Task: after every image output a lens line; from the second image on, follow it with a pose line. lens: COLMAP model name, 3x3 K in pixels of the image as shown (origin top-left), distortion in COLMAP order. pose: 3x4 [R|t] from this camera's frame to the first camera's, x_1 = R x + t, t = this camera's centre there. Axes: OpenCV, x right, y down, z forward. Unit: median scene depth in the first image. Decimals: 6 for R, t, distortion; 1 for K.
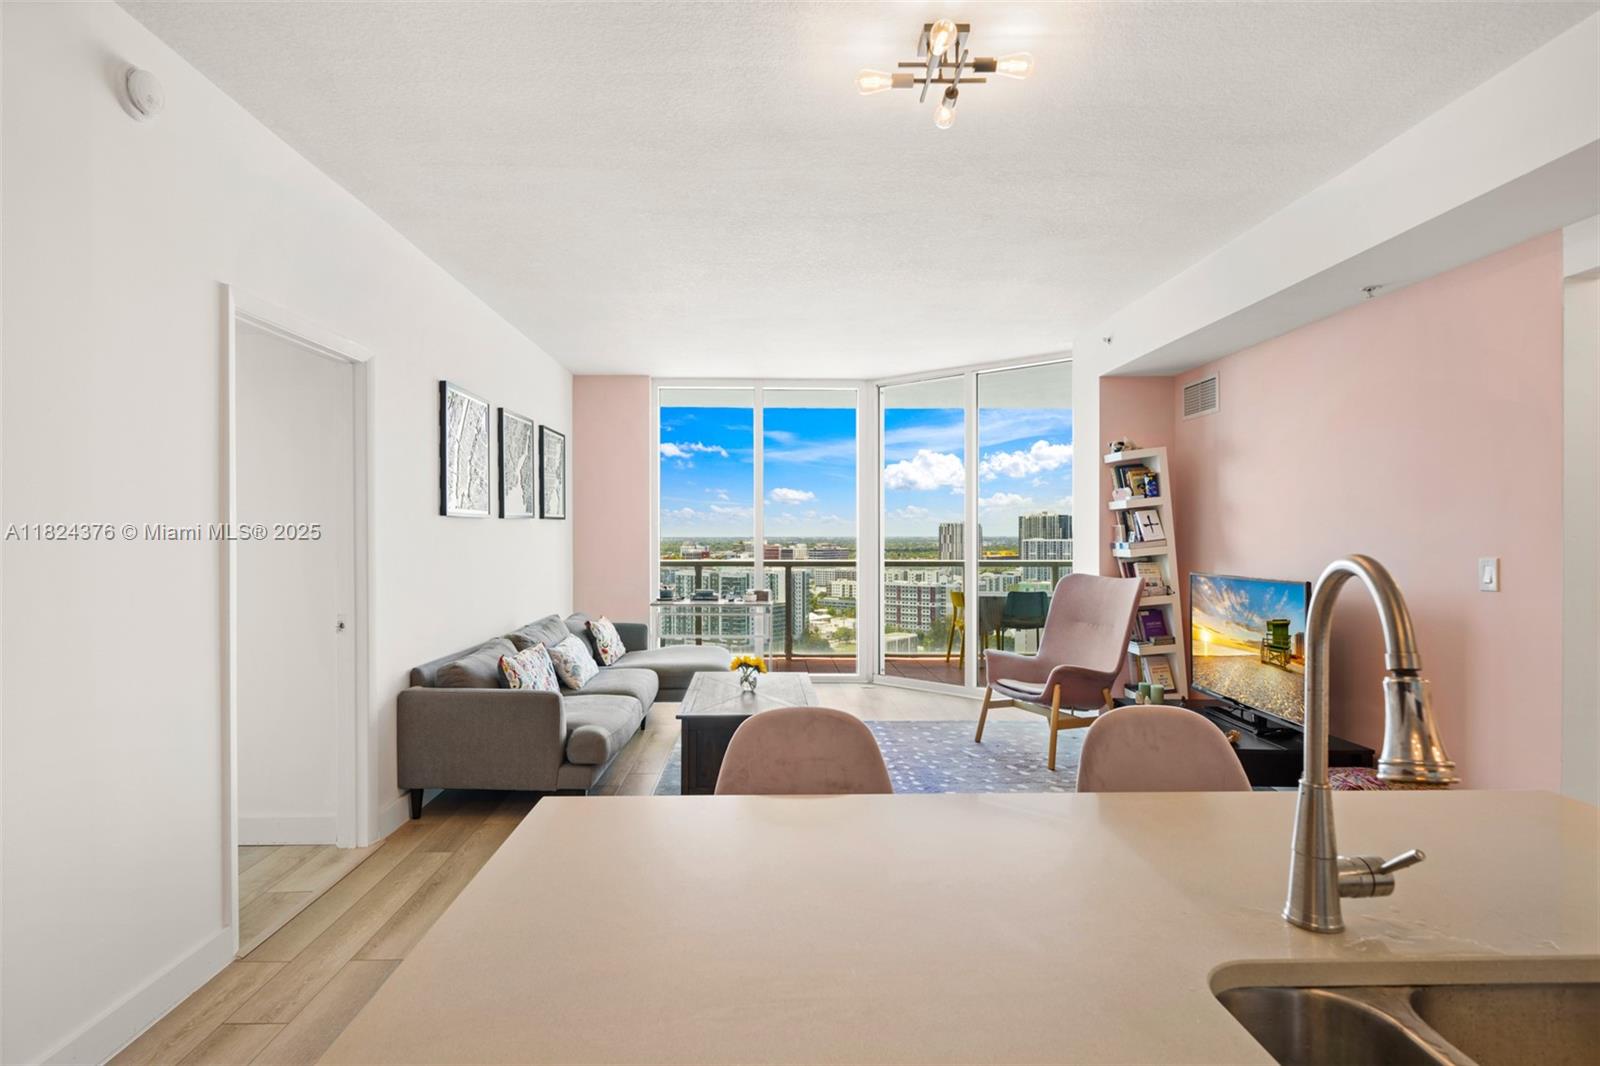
lens RADIAL K [[854.0, 0, 784.7], [0, 854.0, 542.7], [0, 0, 1]] dist [0.008184, -0.000884]
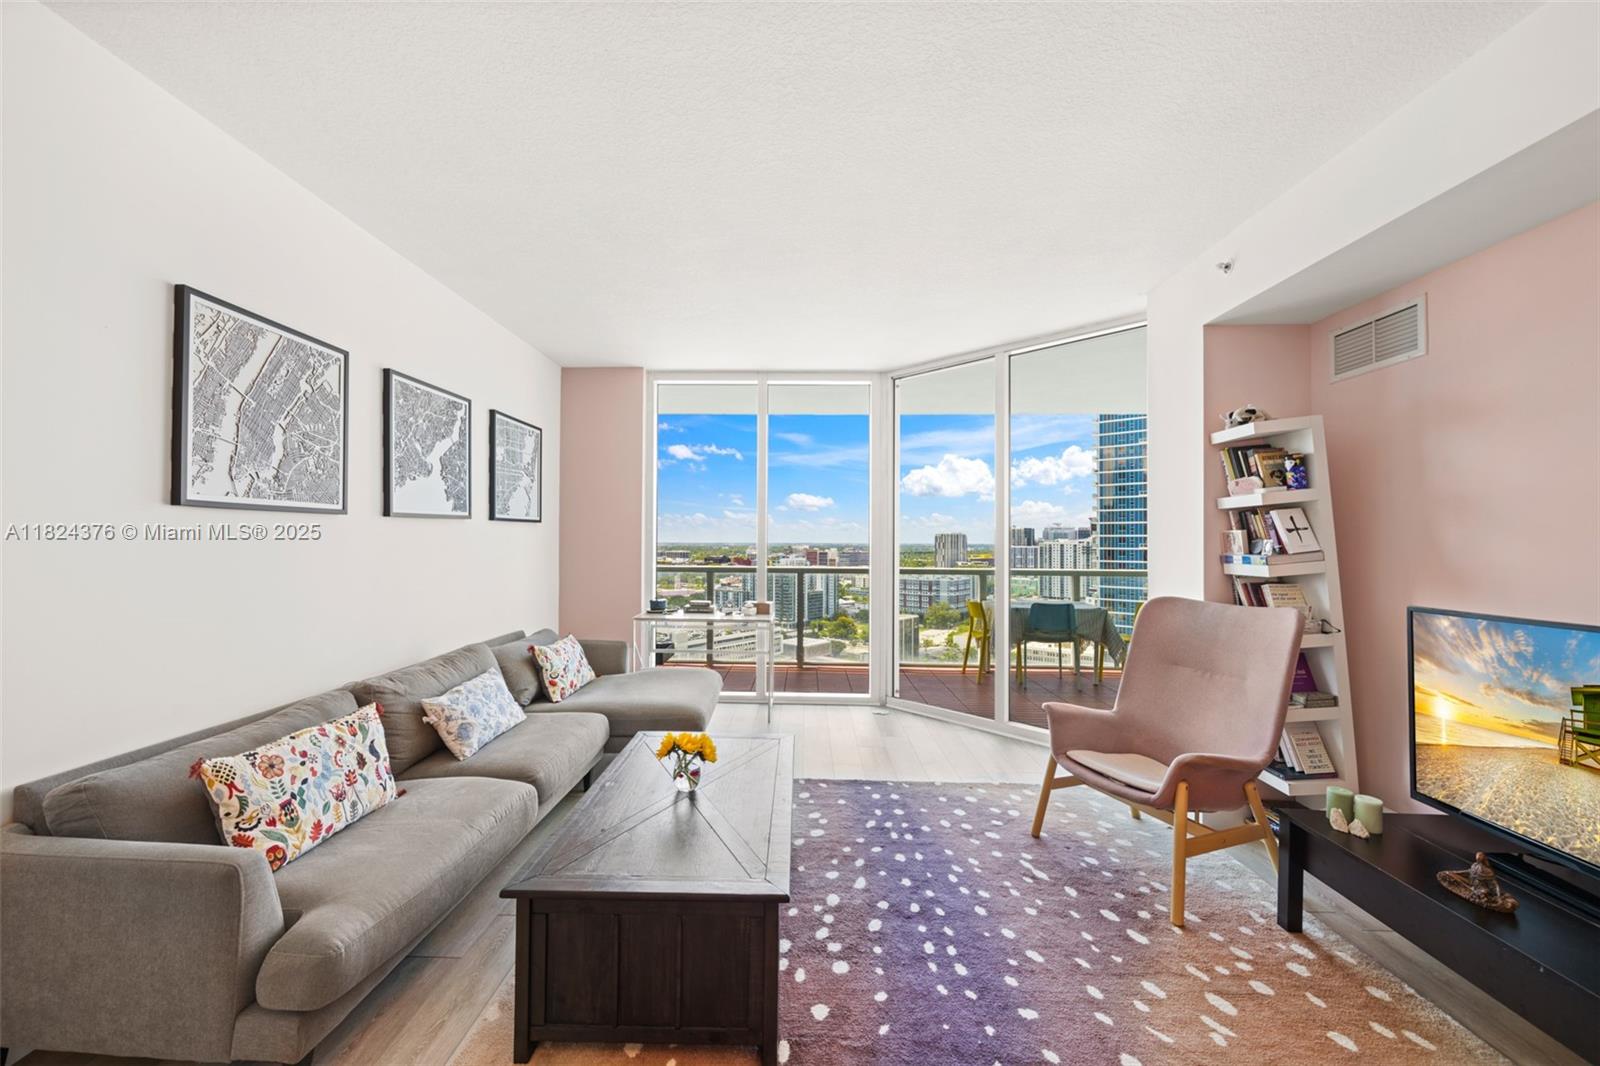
lens RADIAL K [[618.8, 0, 789.9], [0, 618.8, 533.2], [0, 0, 1]] dist [-0.000941, 0.000406]
pose [[0.998669, 0.005990, -0.051228, 0.047673], [-0.007138, 0.999727, -0.022263, -0.004034], [0.051081, 0.022599, 0.998439, 0.471267]]
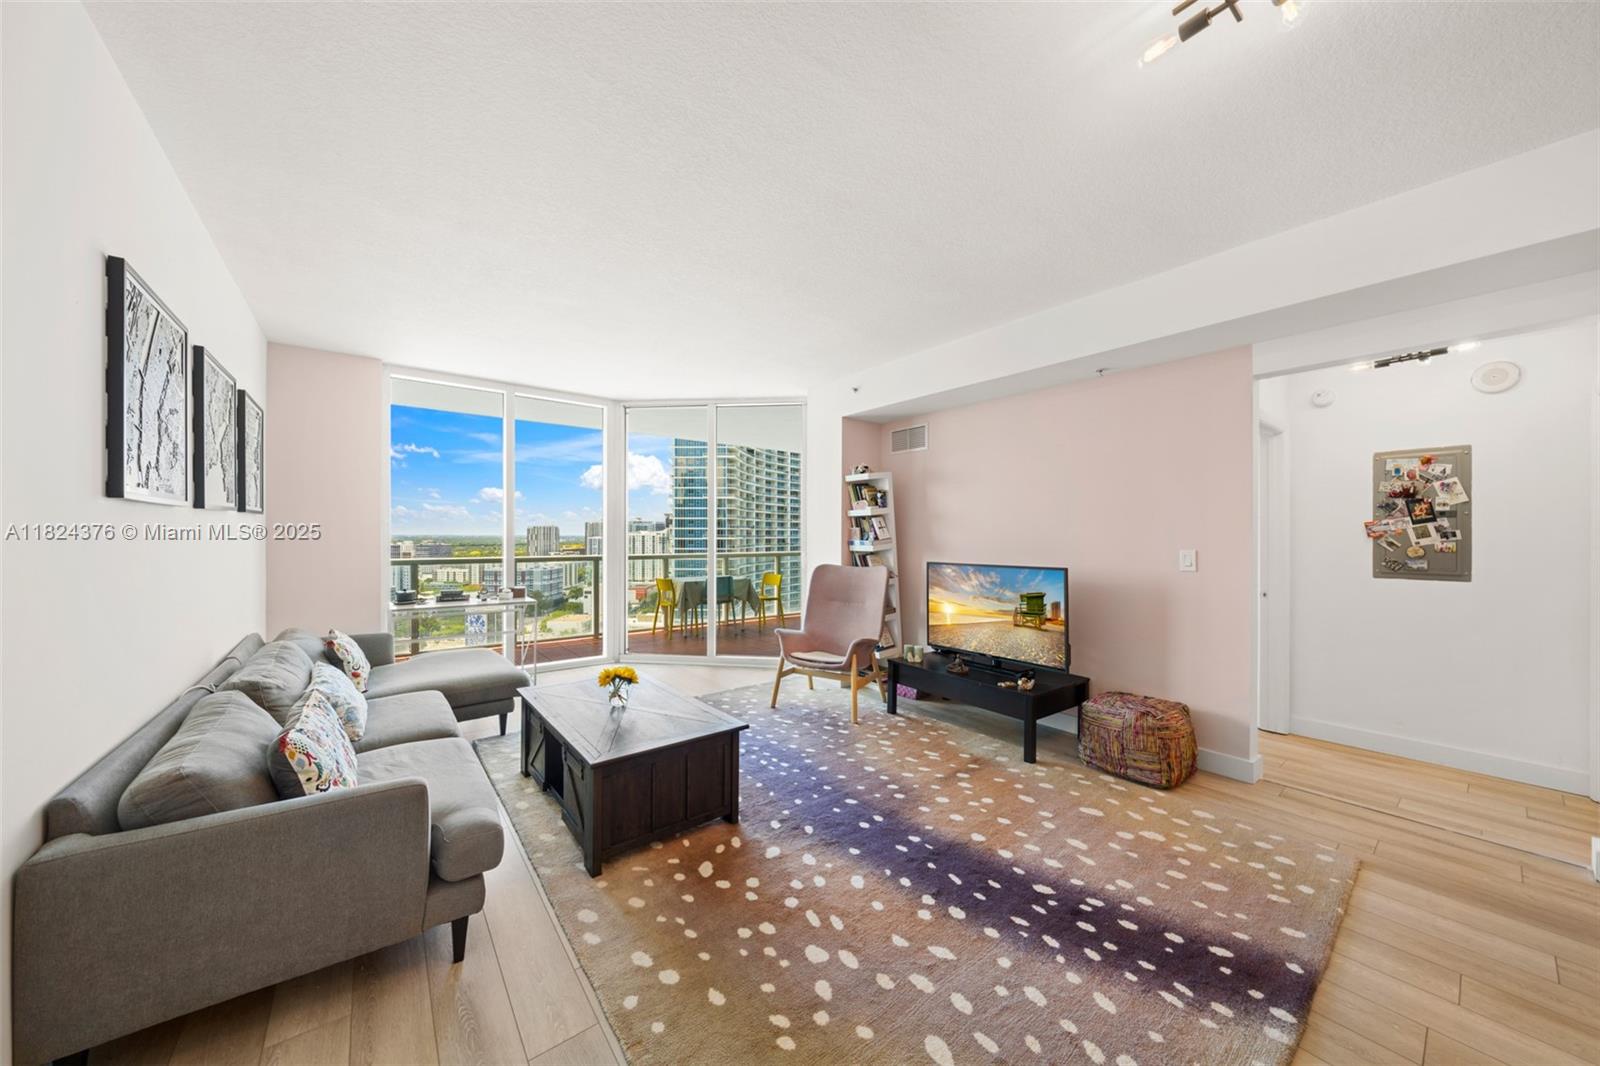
lens RADIAL K [[545.5, 0, 794.3], [0, 545.5, 534.2], [0, 0, 1]] dist [0.002520, -0.002041]
pose [[0.804541, 0.003168, 0.593888, -0.203952], [0.002609, 0.999957, -0.008869, -0.002651], [-0.593891, 0.008685, 0.804499, 0.362525]]
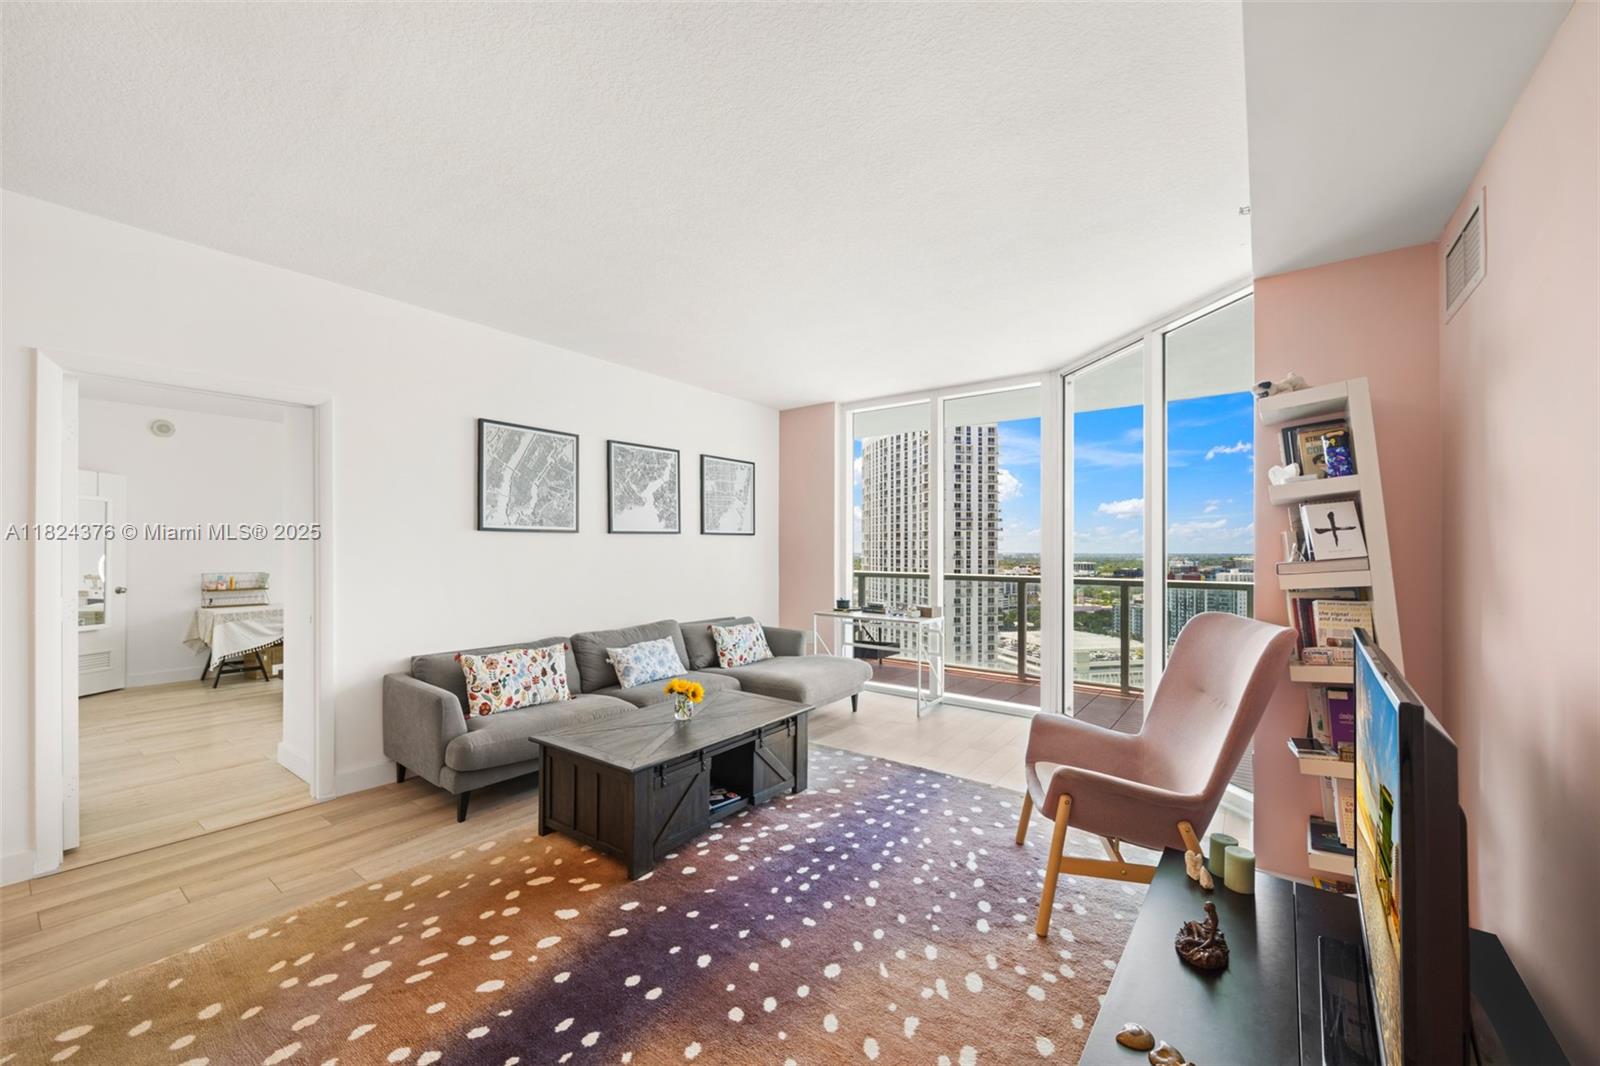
lens RADIAL K [[618.8, 0, 787.6], [0, 618.8, 552.4], [0, 0, 1]] dist [-0.000941, 0.000406]
pose [[0.780823, 0.006183, -0.624721, 0.390541], [-0.010073, 0.999946, -0.002693, -0.002487], [0.624671, 0.008396, 0.780843, 0.478207]]
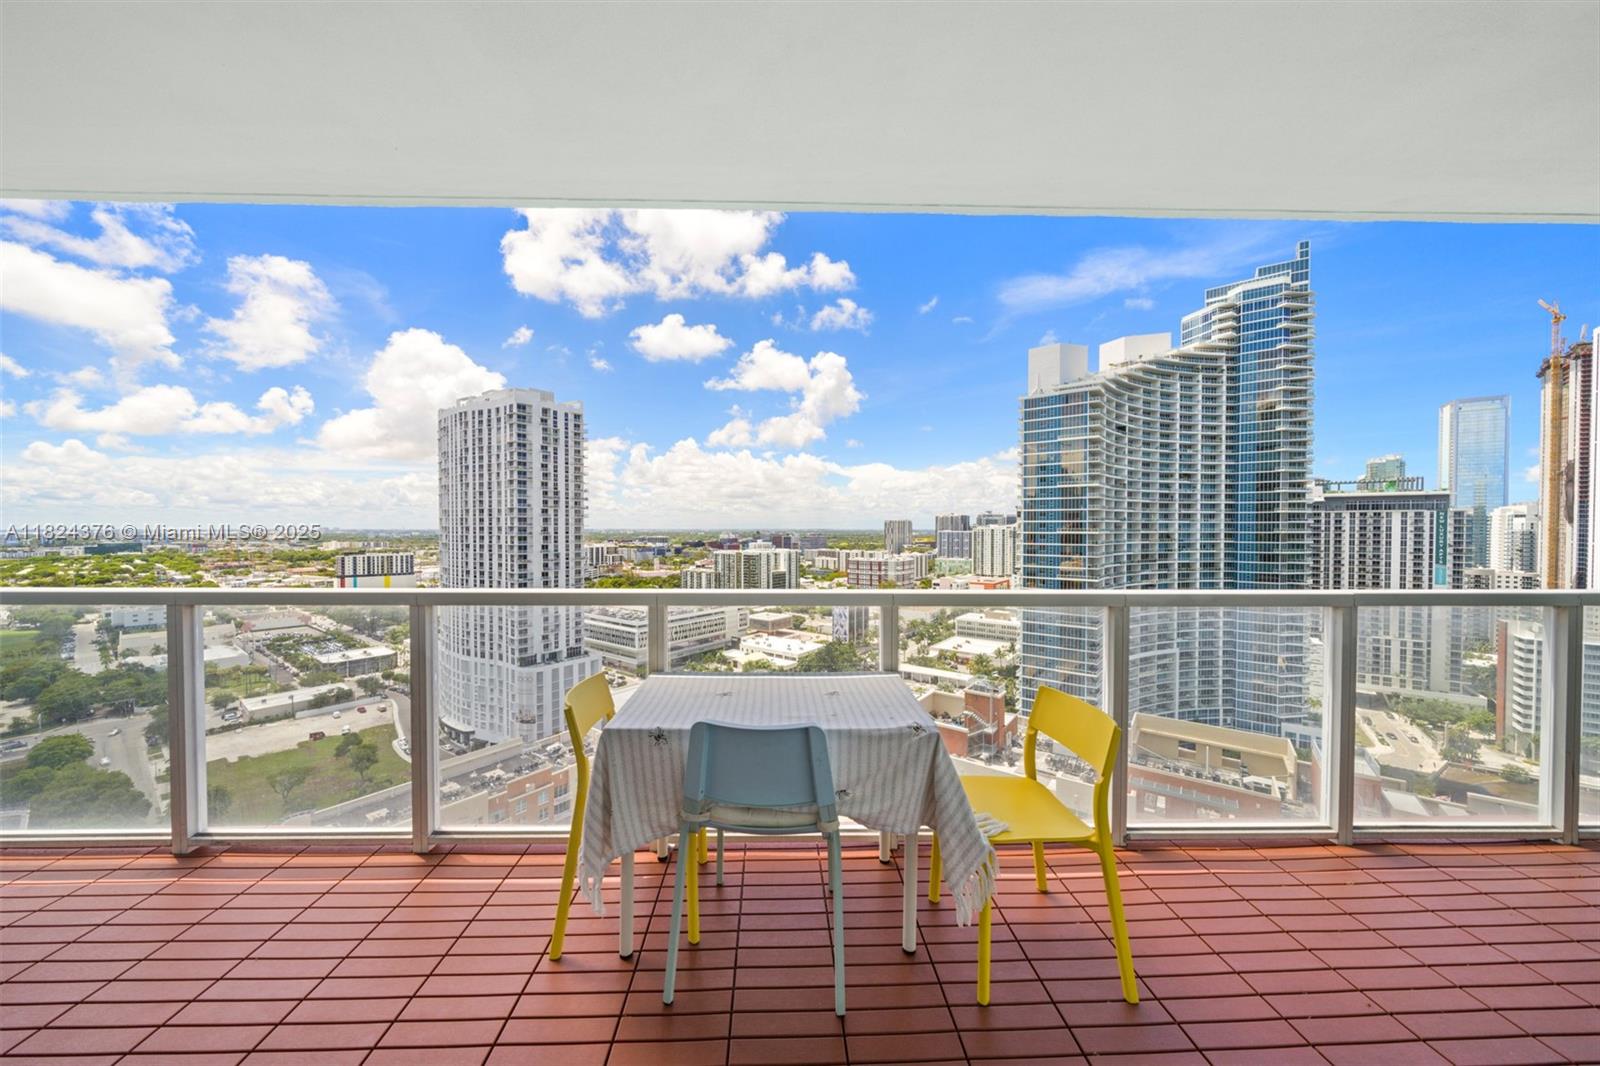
lens RADIAL K [[545.5, 0, 796.8], [0, 545.5, 533.1], [0, 0, 1]] dist [0.002520, -0.002041]
pose [[0.999831, 0.002956, 0.018120, 0.386913], [-0.002976, 0.999995, 0.001107, -0.015092], [-0.018117, -0.001161, 0.999835, 1.166270]]
